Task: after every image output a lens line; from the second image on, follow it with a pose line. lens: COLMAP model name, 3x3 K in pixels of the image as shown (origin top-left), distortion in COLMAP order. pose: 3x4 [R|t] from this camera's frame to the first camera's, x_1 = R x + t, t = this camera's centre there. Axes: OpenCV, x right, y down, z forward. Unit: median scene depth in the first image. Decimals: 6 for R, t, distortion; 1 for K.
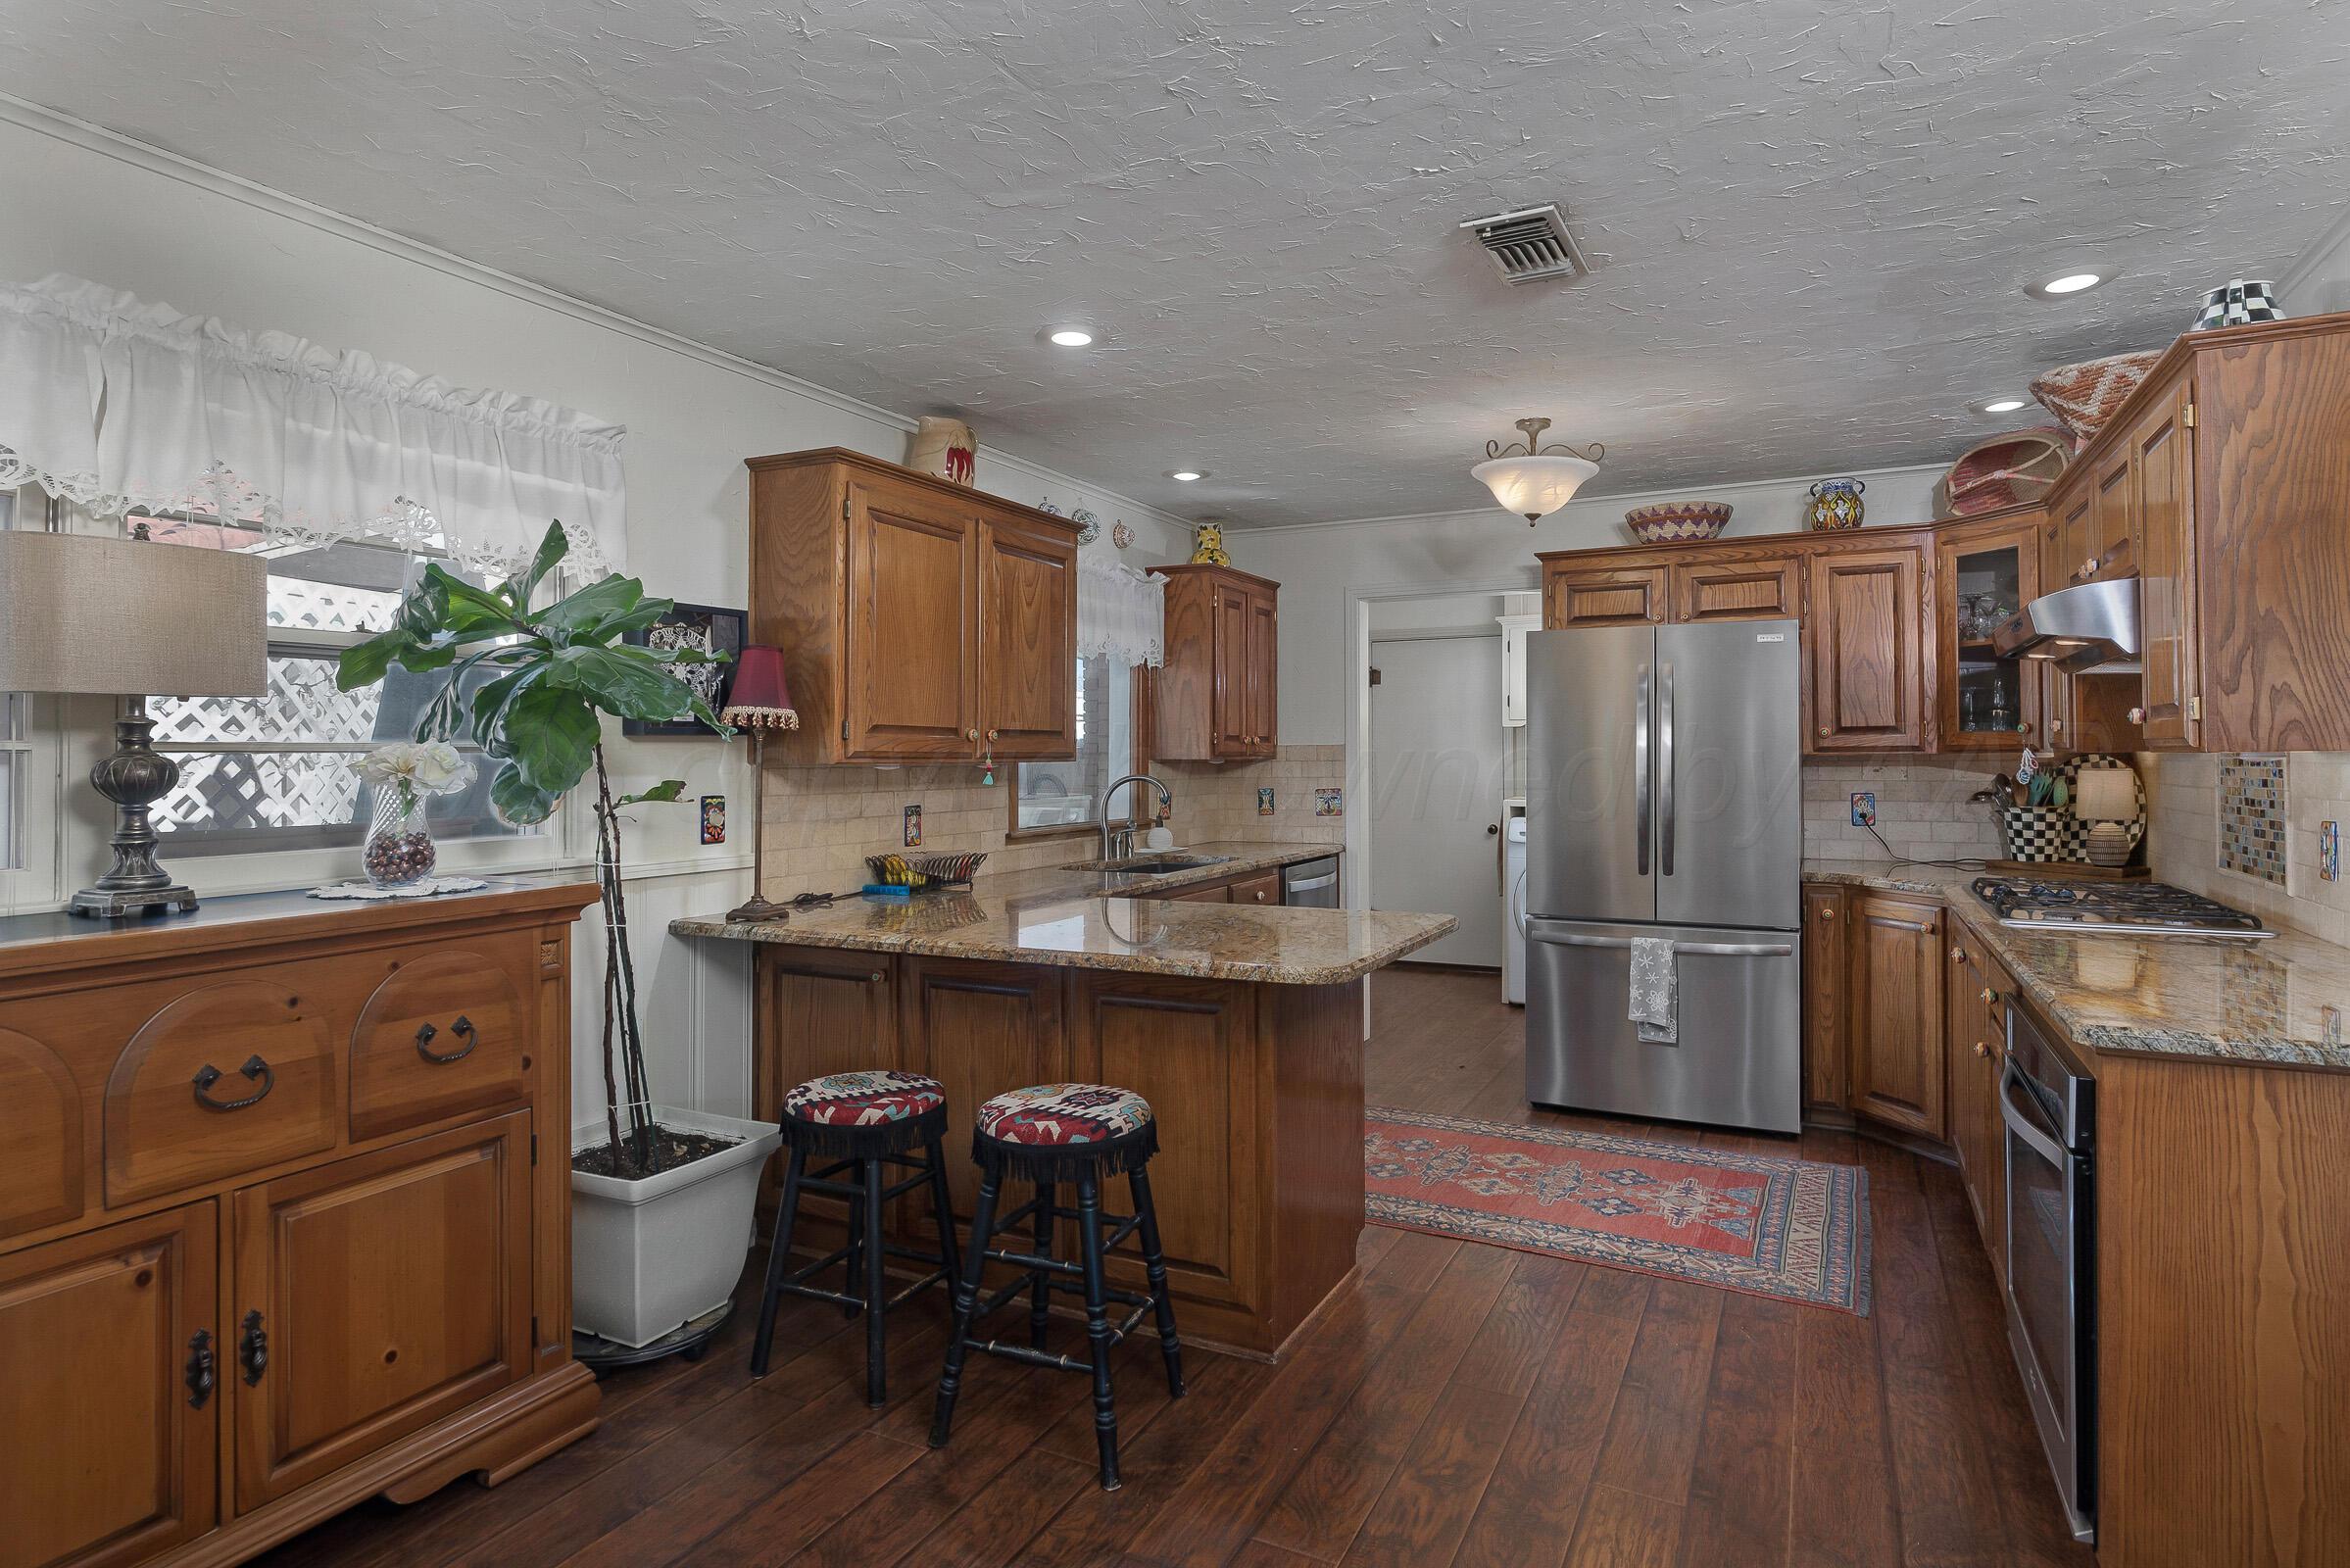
lens RADIAL K [[1253.1, 0, 1171.1], [0, 1253.1, 758.7], [0, 0, 1]] dist [-0.007028, 0.000302]
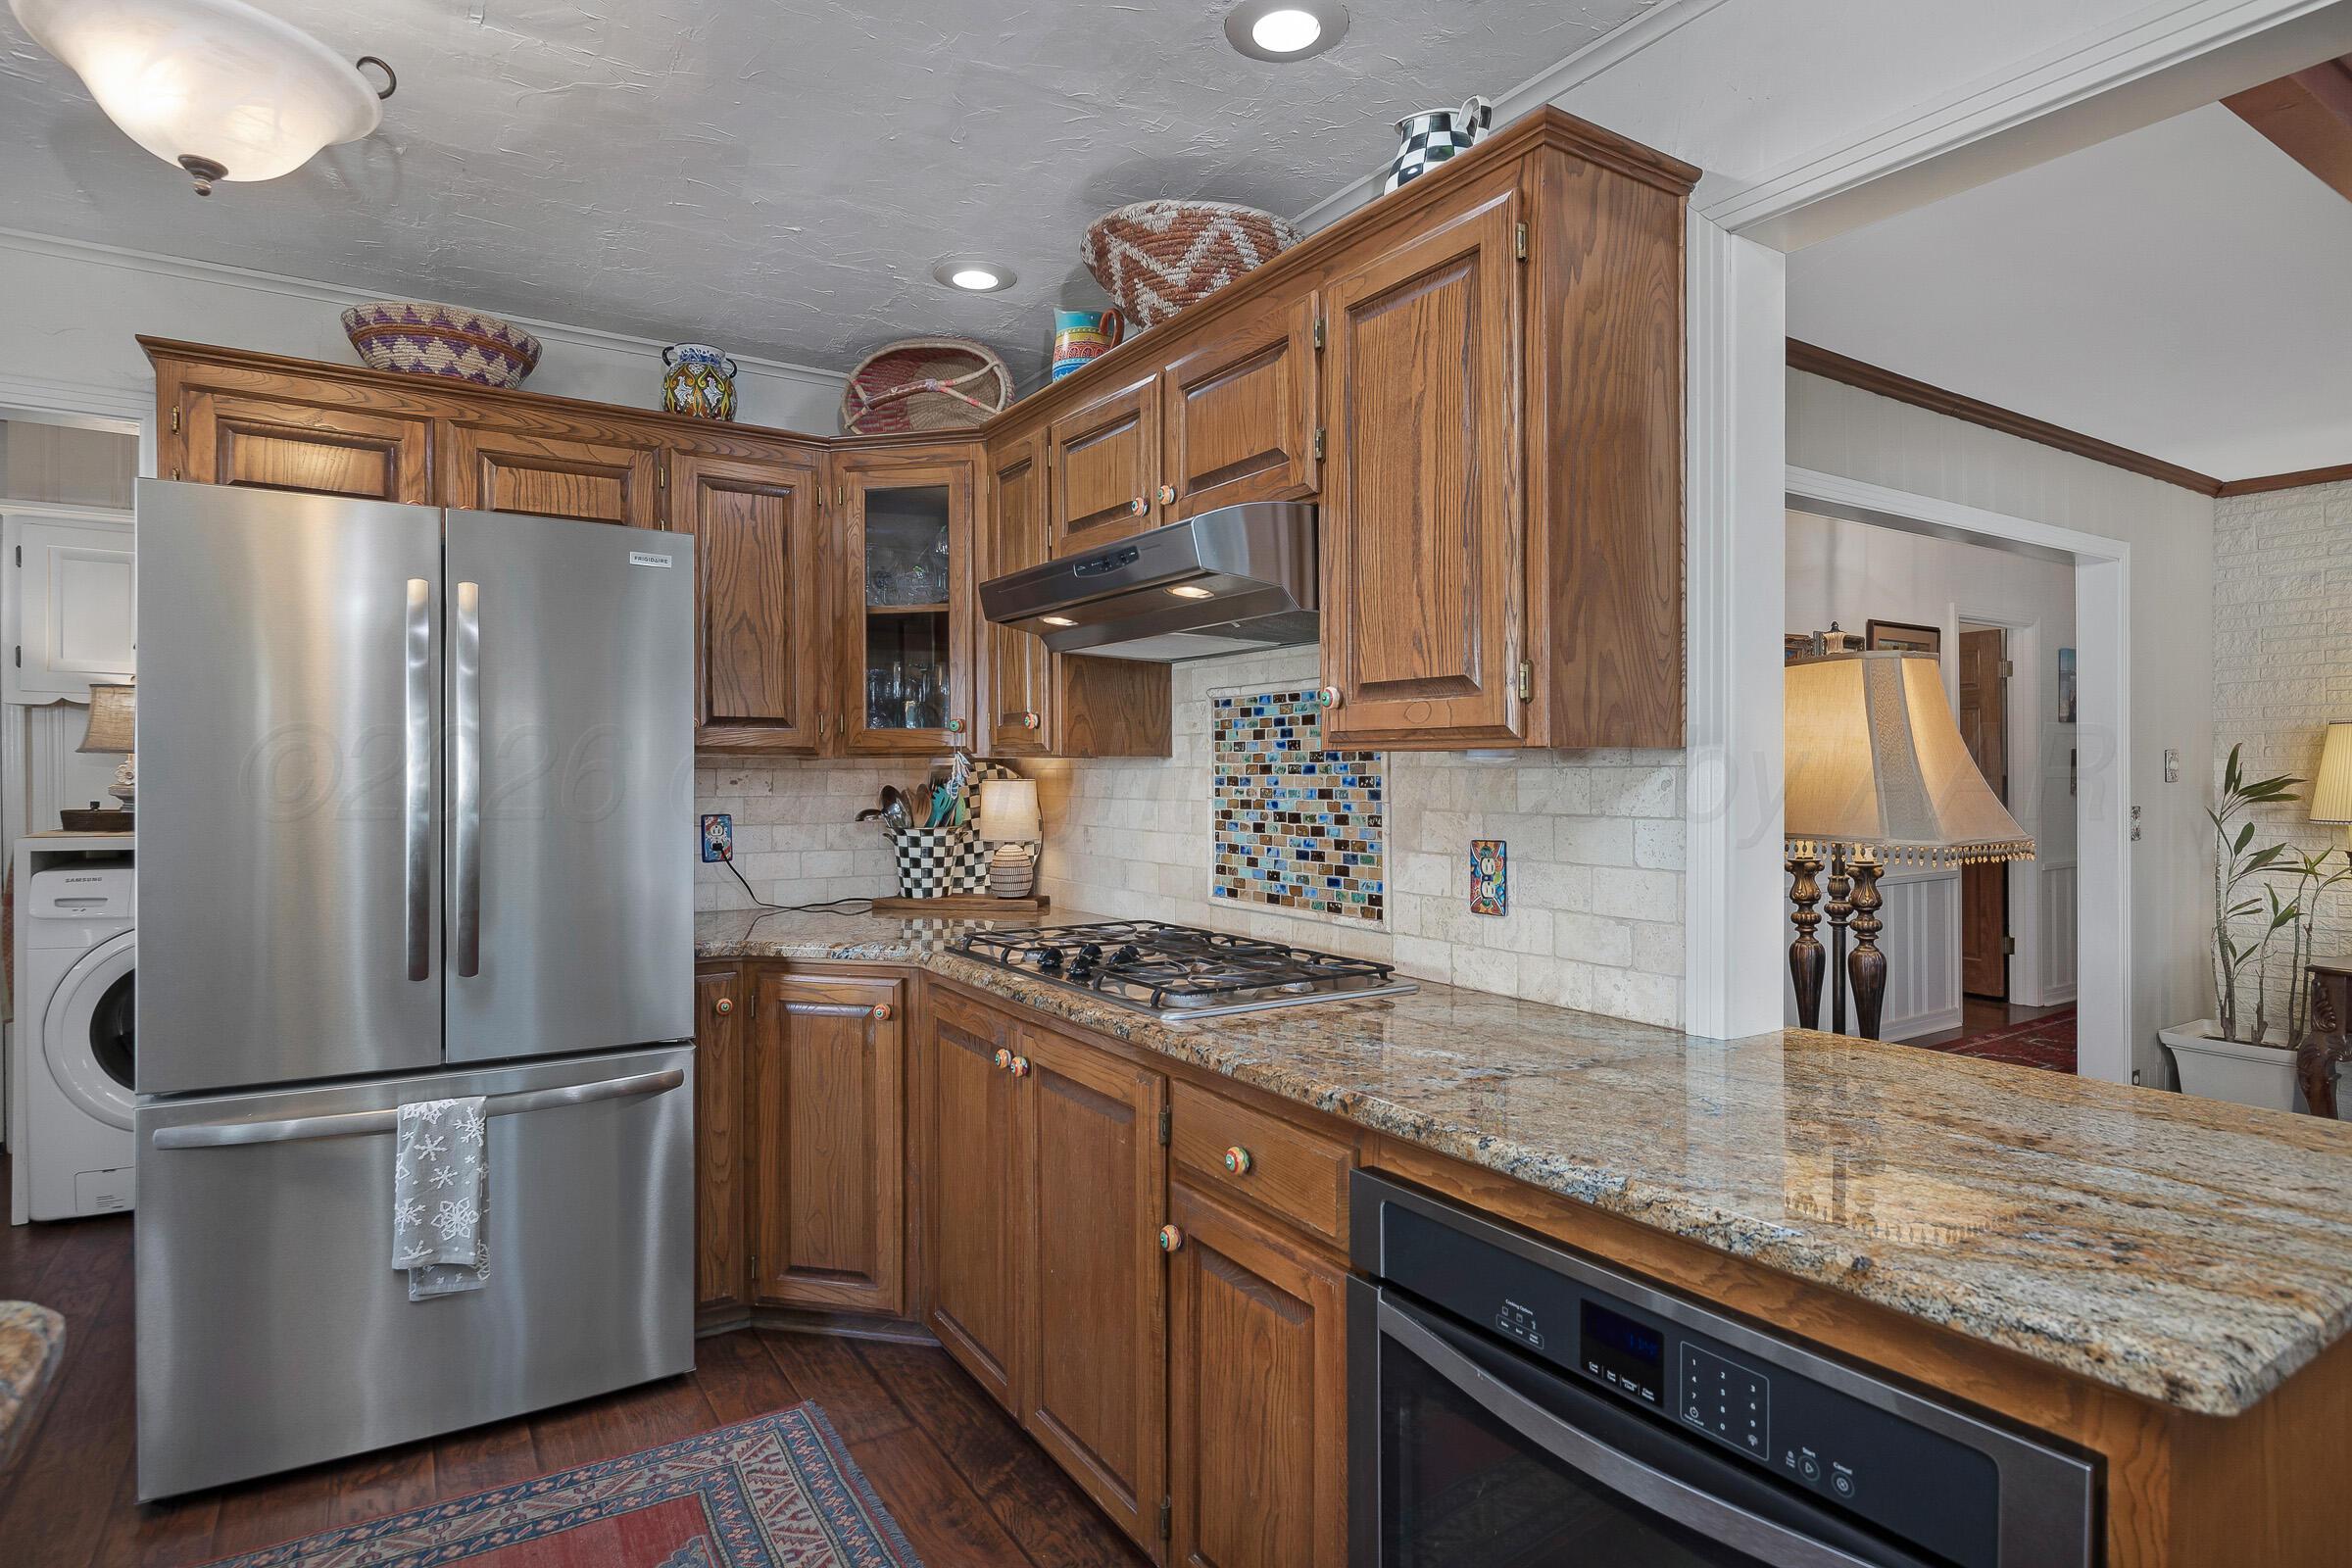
lens RADIAL K [[1254.1, 0, 1181.0], [0, 1254.1, 779.5], [0, 0, 1]] dist [-0.007028, 0.000302]
pose [[0.496882, 0.004122, 0.867808, 0.084002], [-0.006022, 0.999981, -0.001301, 0.008268], [-0.867797, -0.004580, 0.496898, 0.473807]]
